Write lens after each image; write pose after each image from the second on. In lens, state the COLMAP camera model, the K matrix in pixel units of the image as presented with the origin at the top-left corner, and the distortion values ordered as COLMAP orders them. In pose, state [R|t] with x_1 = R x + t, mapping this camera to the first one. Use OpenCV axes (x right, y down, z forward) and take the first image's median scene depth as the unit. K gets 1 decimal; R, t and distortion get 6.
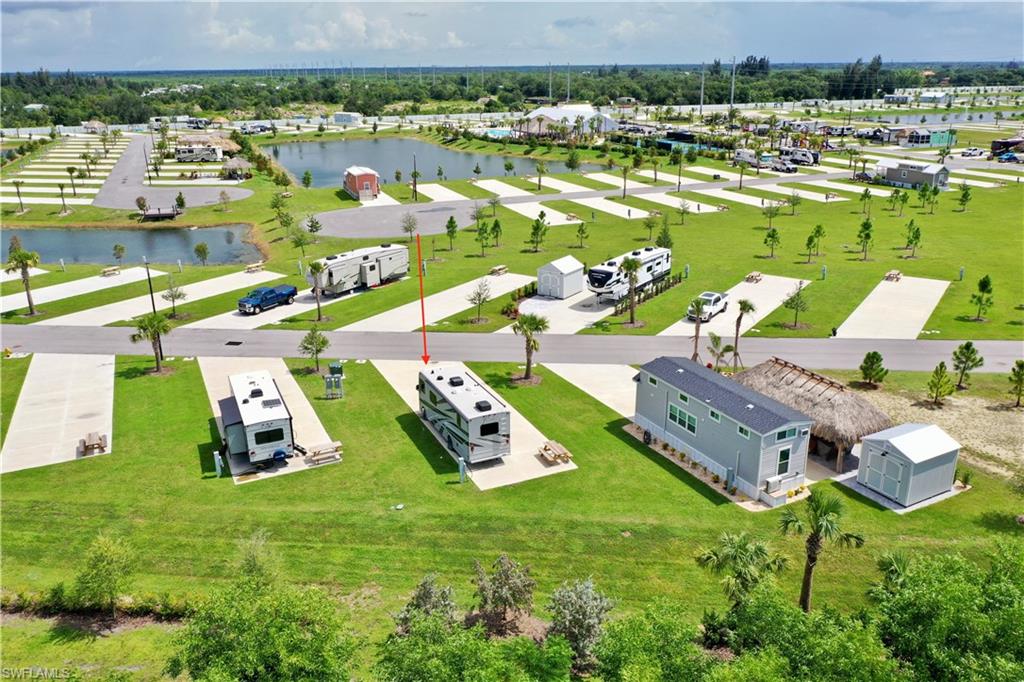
lens RADIAL K [[805.5, 0, 514.1], [0, 805.5, 348.0], [0, 0, 1]] dist [-0.006580, 0.001363]
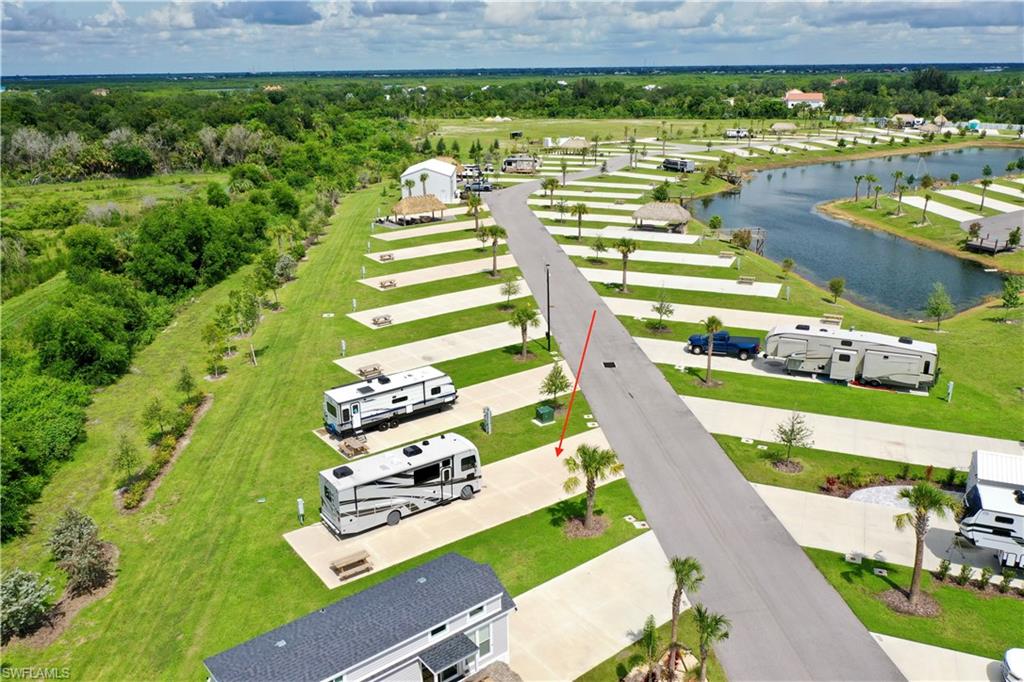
lens RADIAL K [[805.5, 0, 513.1], [0, 805.5, 338.2], [0, 0, 1]] dist [-0.006580, 0.001363]
pose [[0.199063, 0.319567, -0.926419, 0.527219], [-0.315117, 0.916006, 0.248265, -0.236343], [0.927942, 0.242510, 0.283043, 0.558570]]
